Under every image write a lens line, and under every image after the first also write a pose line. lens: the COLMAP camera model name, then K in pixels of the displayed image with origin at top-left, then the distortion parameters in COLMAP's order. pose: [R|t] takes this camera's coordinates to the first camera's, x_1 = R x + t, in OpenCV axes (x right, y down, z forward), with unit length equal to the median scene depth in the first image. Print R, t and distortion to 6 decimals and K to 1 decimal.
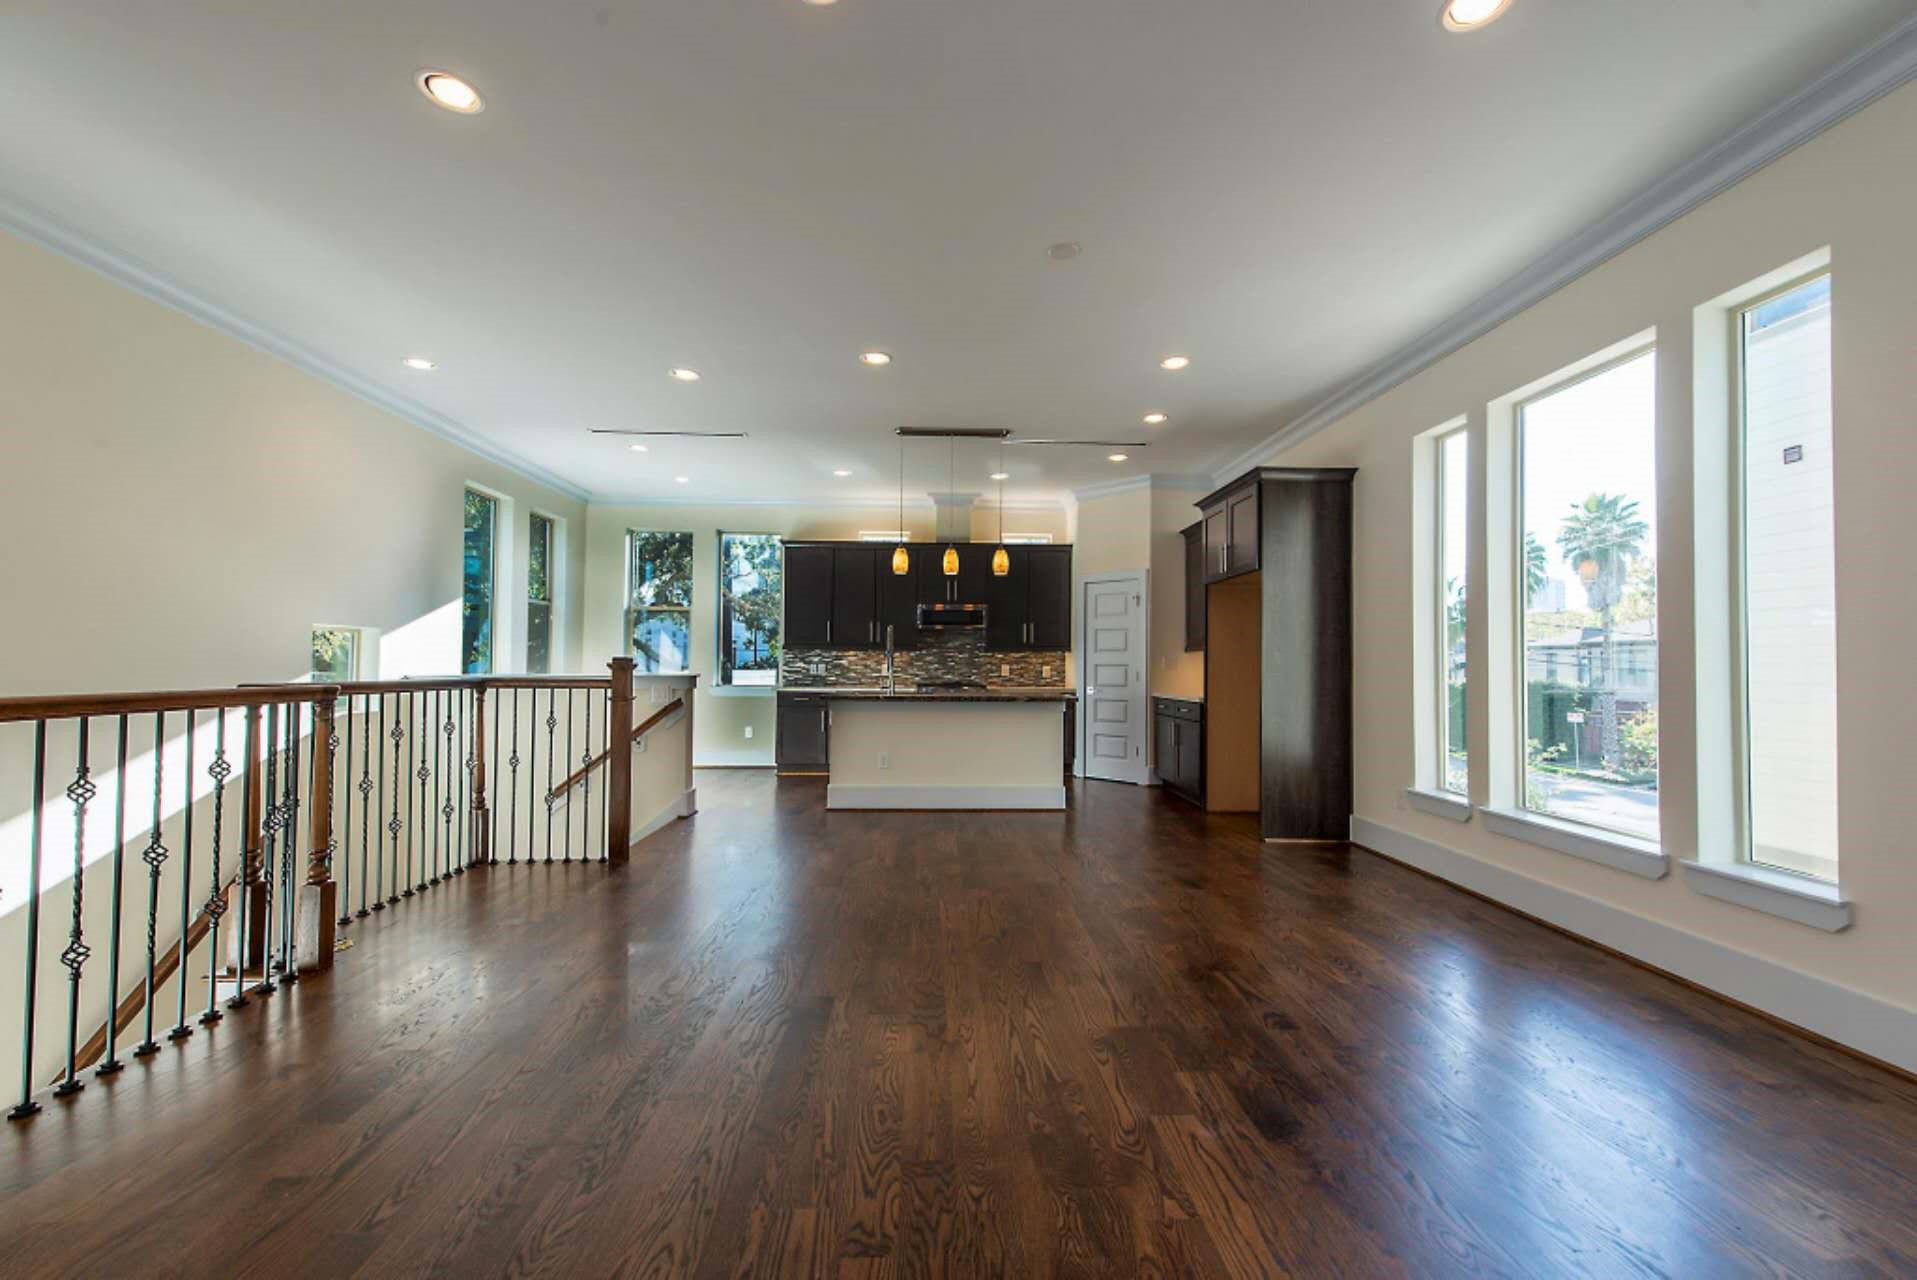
lens RADIAL K [[757.1, 0, 967.3], [0, 757.1, 649.6], [0, 0, 1]] dist [0.011878, -0.000931]
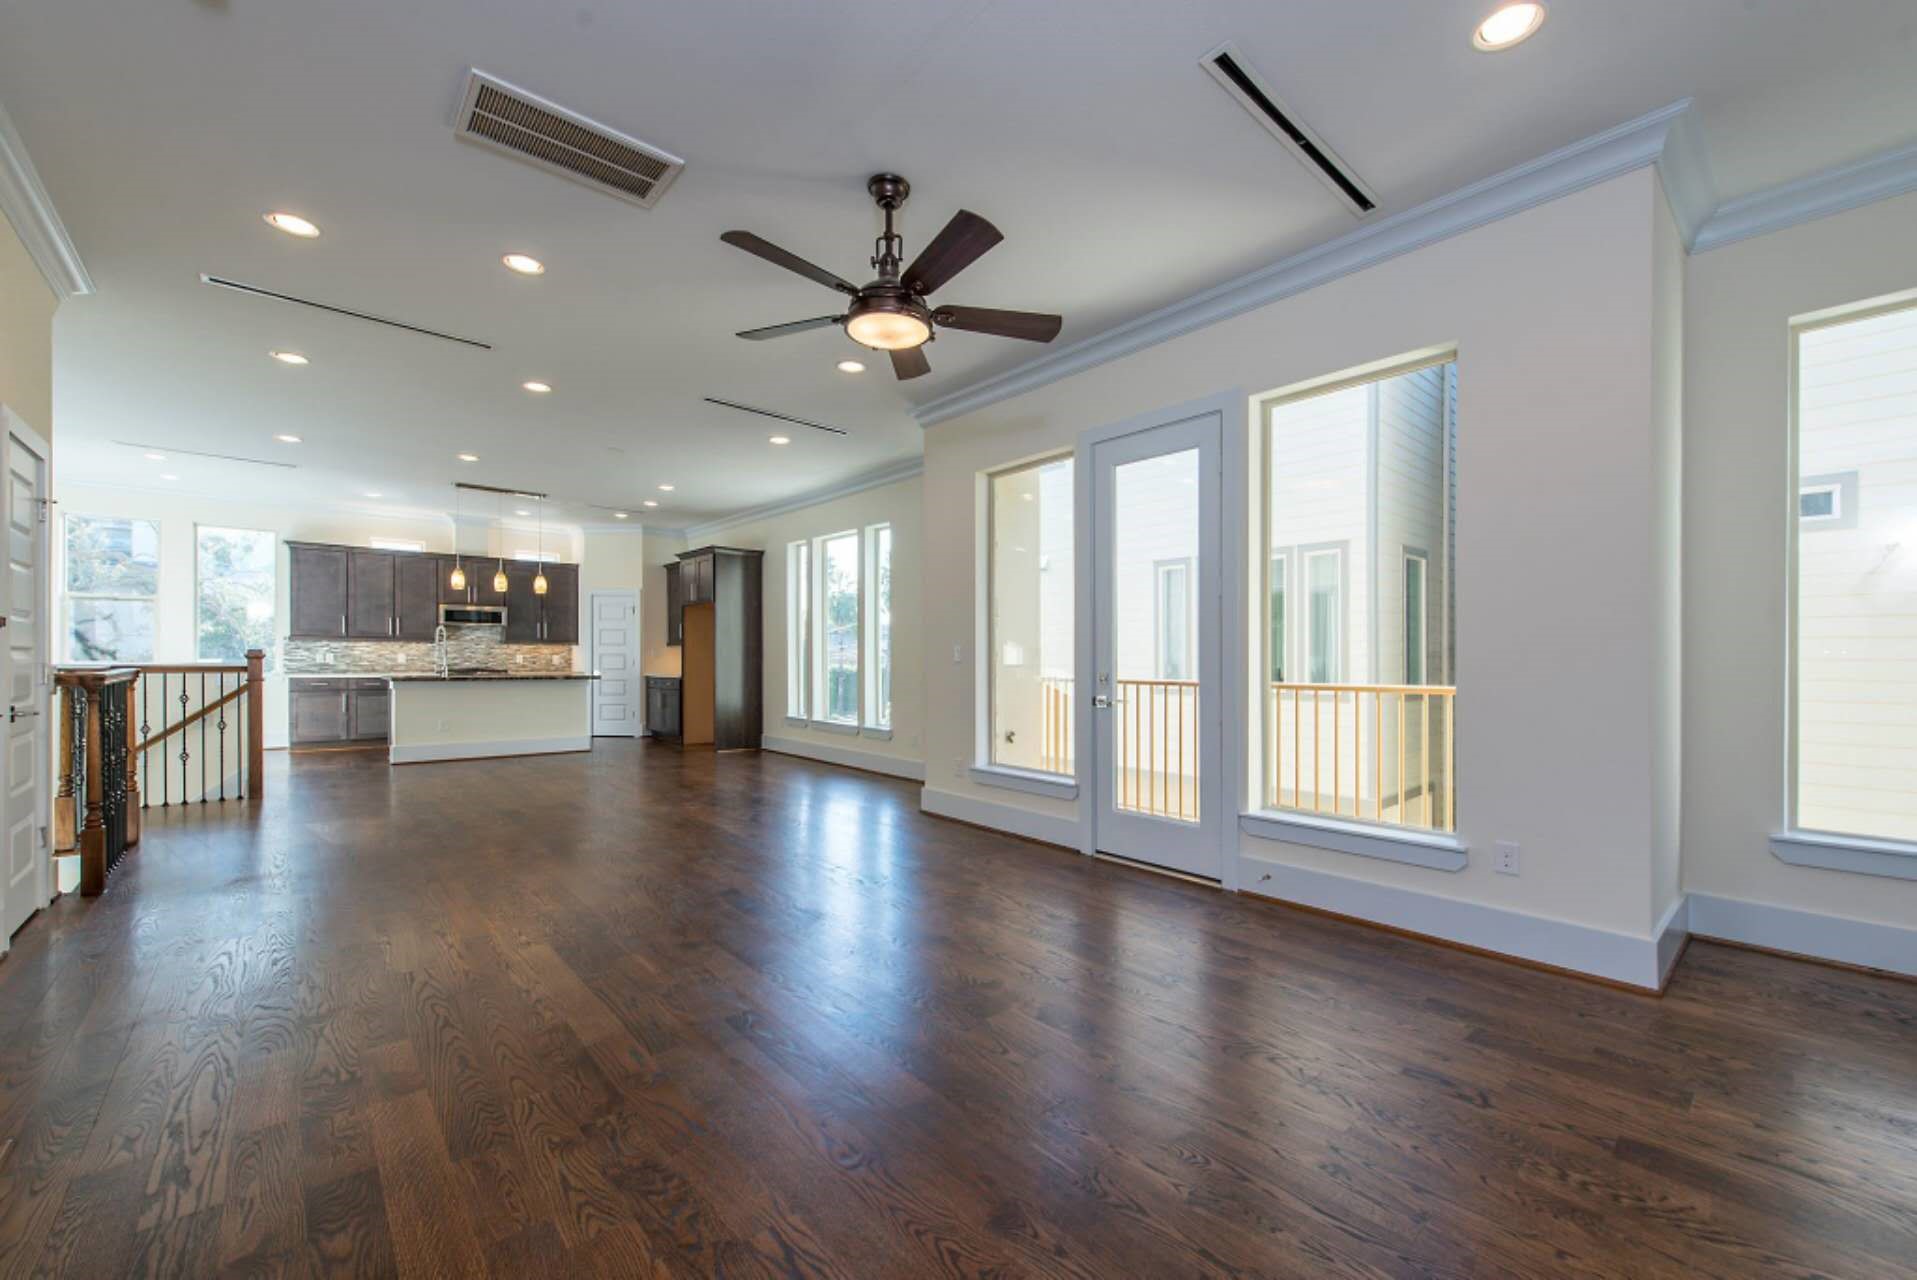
lens RADIAL K [[757.1, 0, 964.0], [0, 757.1, 668.9], [0, 0, 1]] dist [0.011878, -0.000931]
pose [[0.780969, -0.013365, 0.624426, -0.232442], [-0.012350, 0.999245, 0.036834, -0.016493], [-0.624447, -0.036478, 0.780215, -0.653041]]
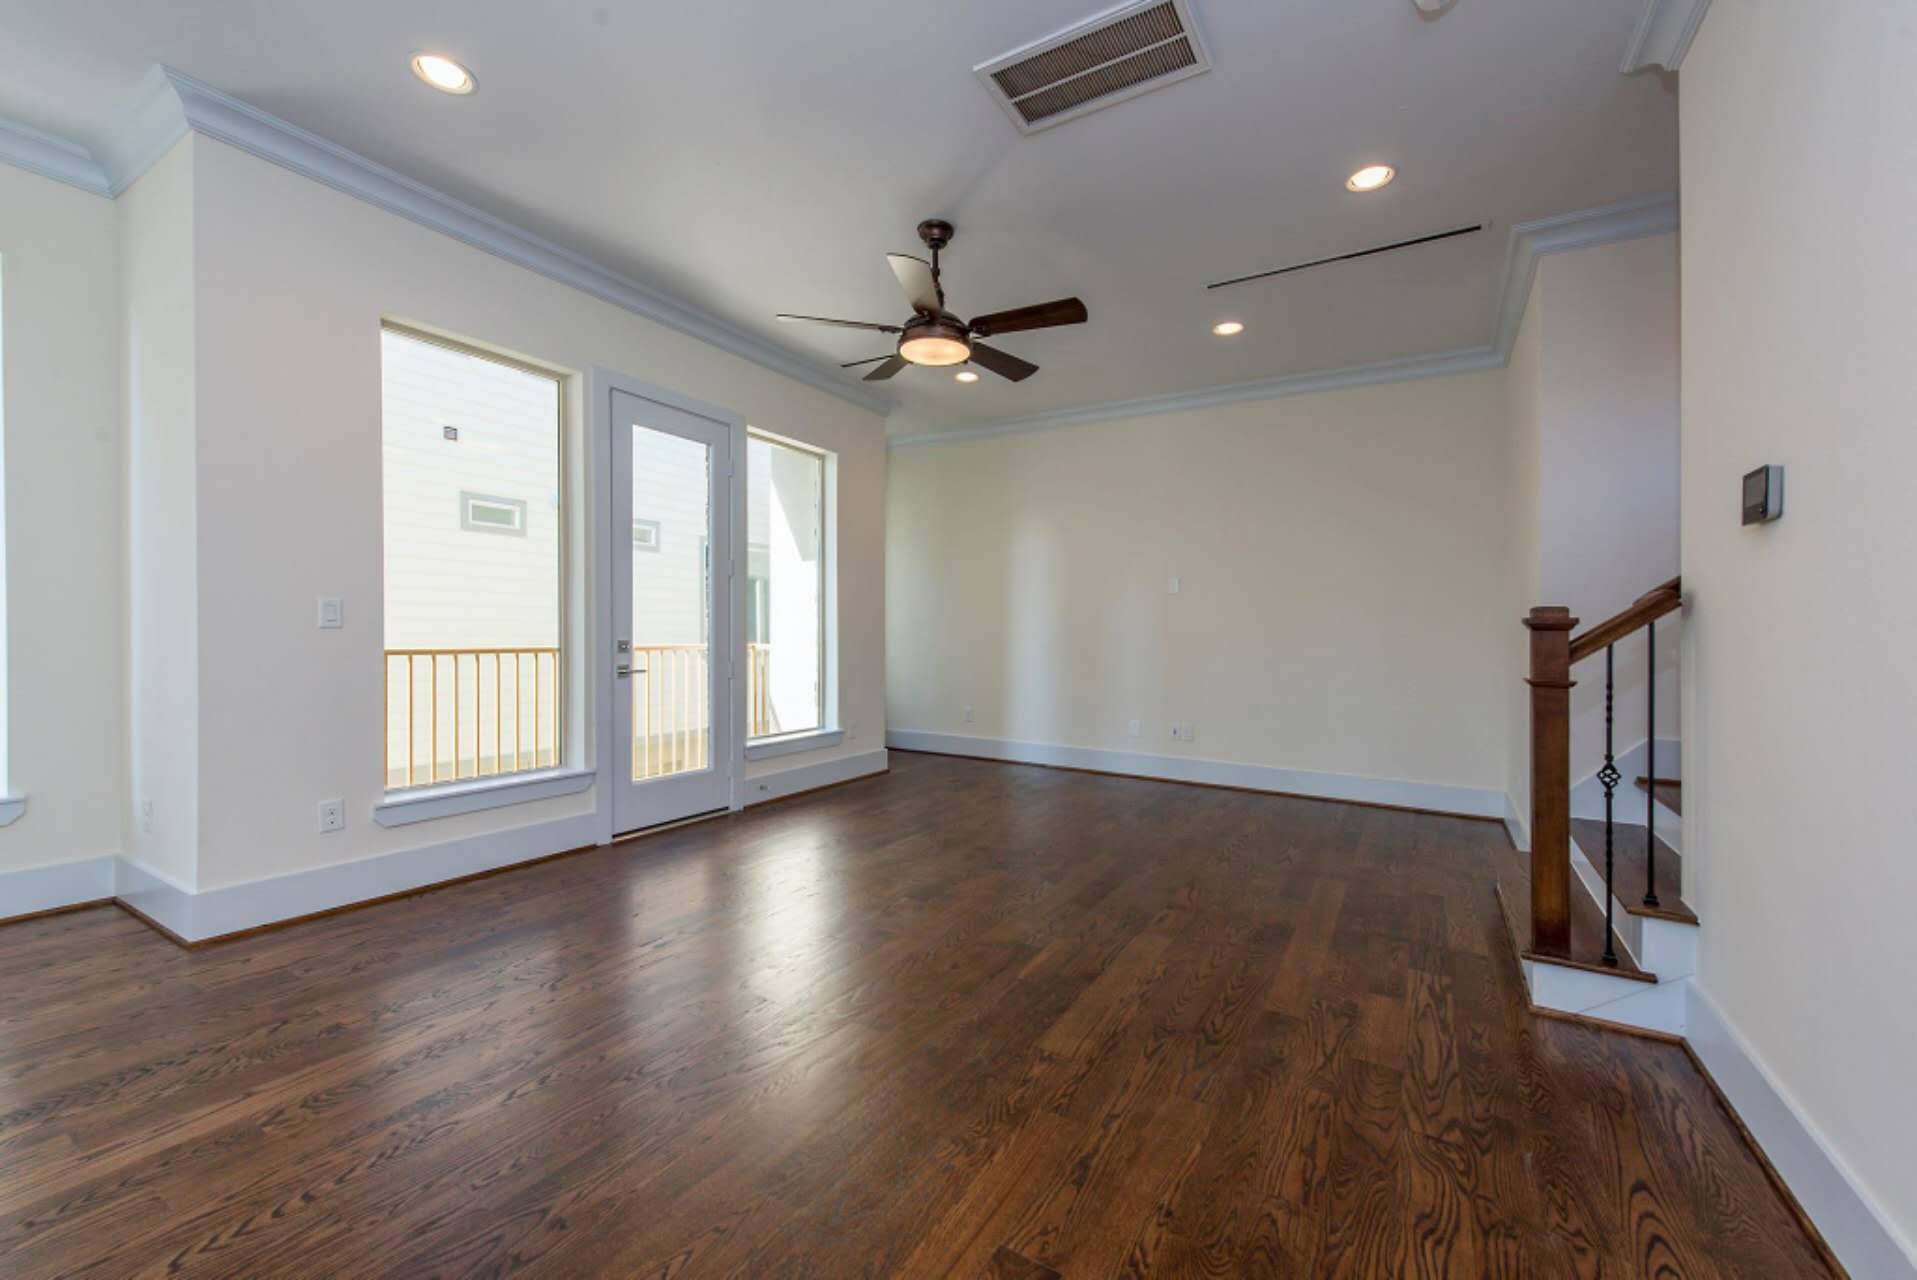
lens RADIAL K [[757.1, 0, 949.1], [0, 757.1, 627.1], [0, 0, 1]] dist [0.011878, -0.000931]
pose [[-0.818801, -0.017908, 0.573798, -0.303079], [-0.032886, 0.999335, -0.015740, 0.002220], [-0.573135, -0.031758, -0.818845, 0.247069]]
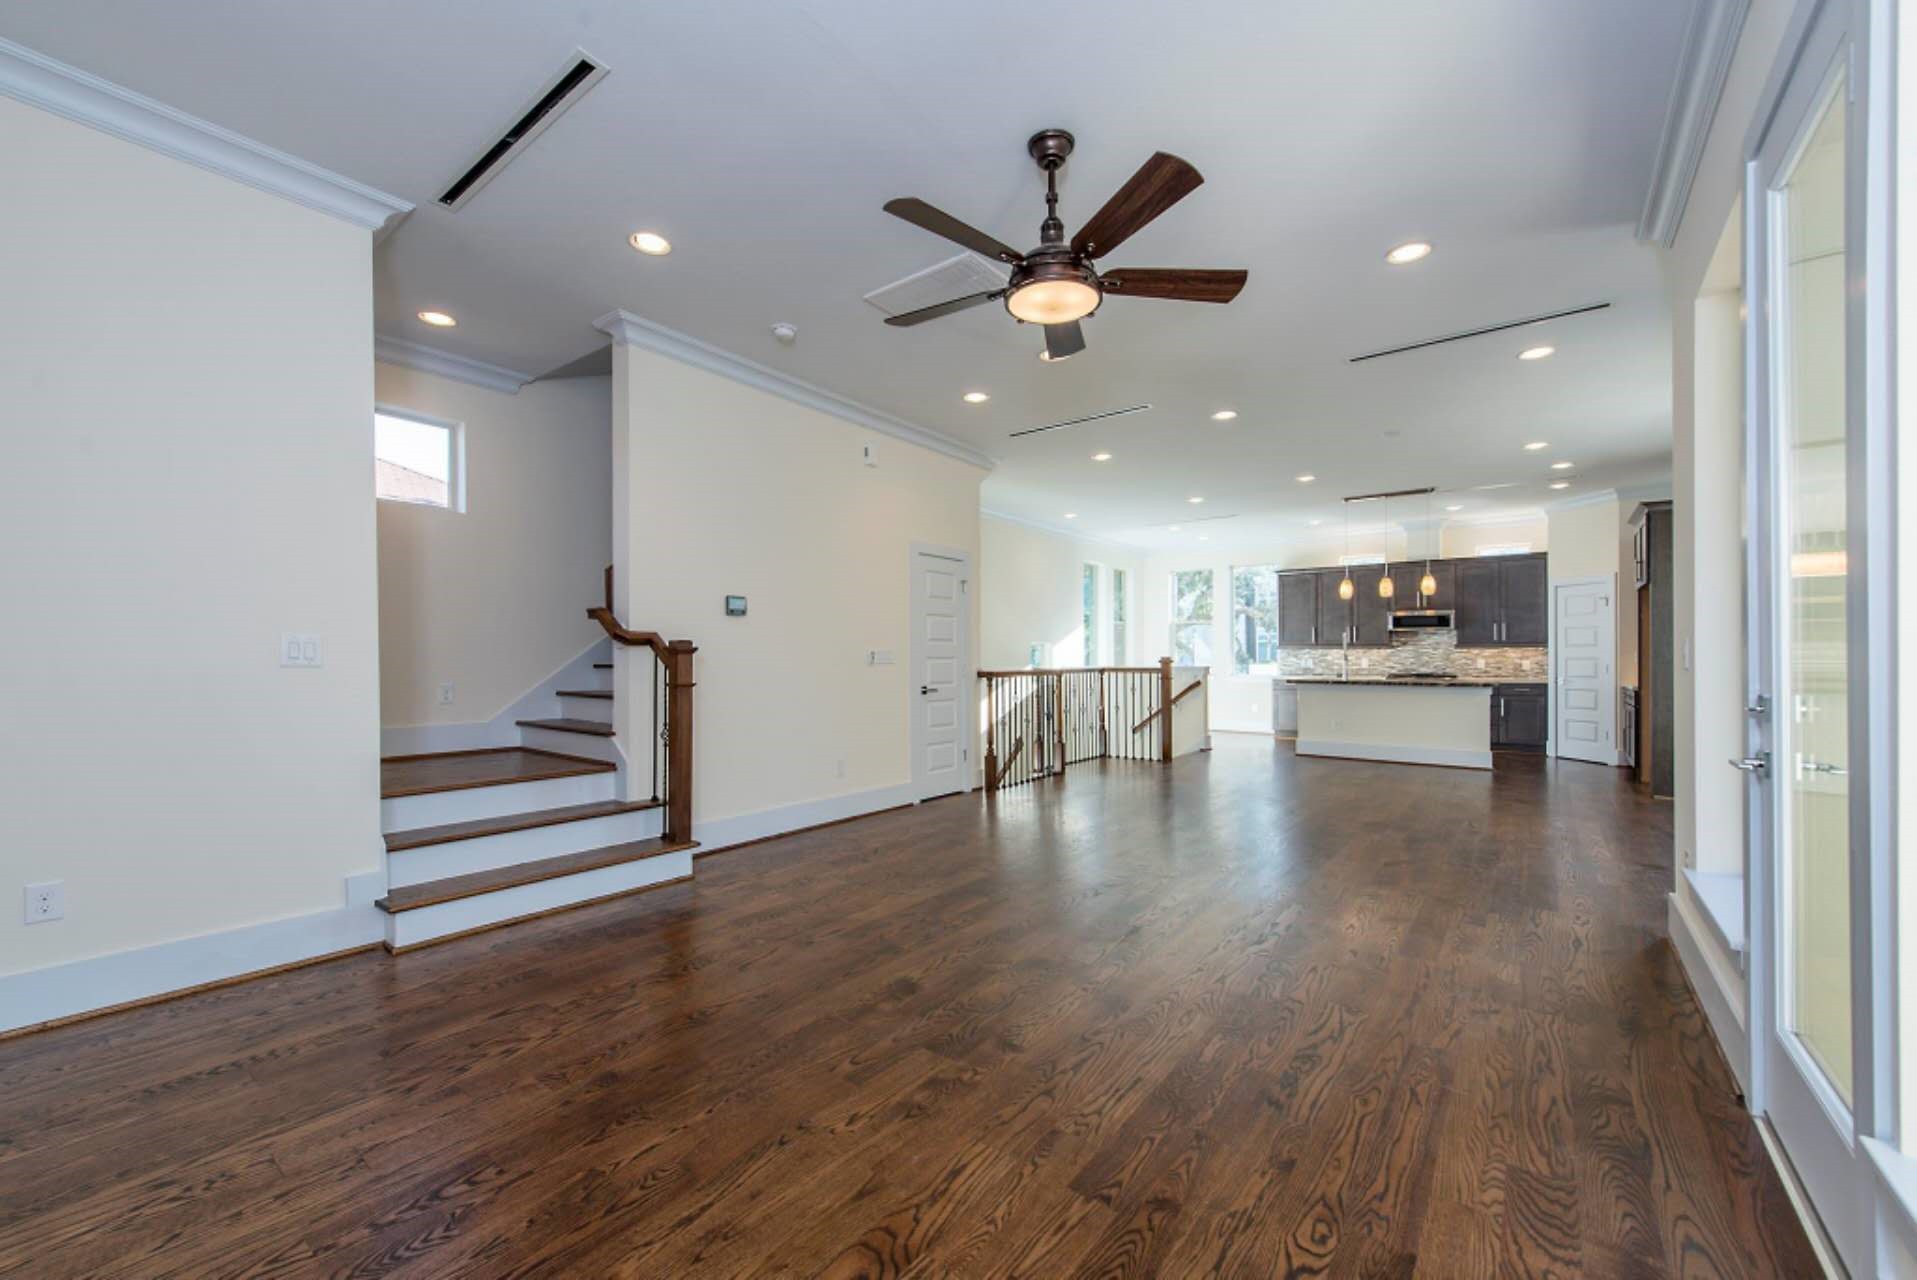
lens RADIAL K [[757.1, 0, 932.7], [0, 757.1, 669.6], [0, 0, 1]] dist [0.011878, -0.000931]
pose [[0.746342, 0.001419, -0.665561, 0.285459], [0.019063, 0.999542, 0.023508, -0.010204], [0.665290, -0.030232, 0.745973, -0.620867]]
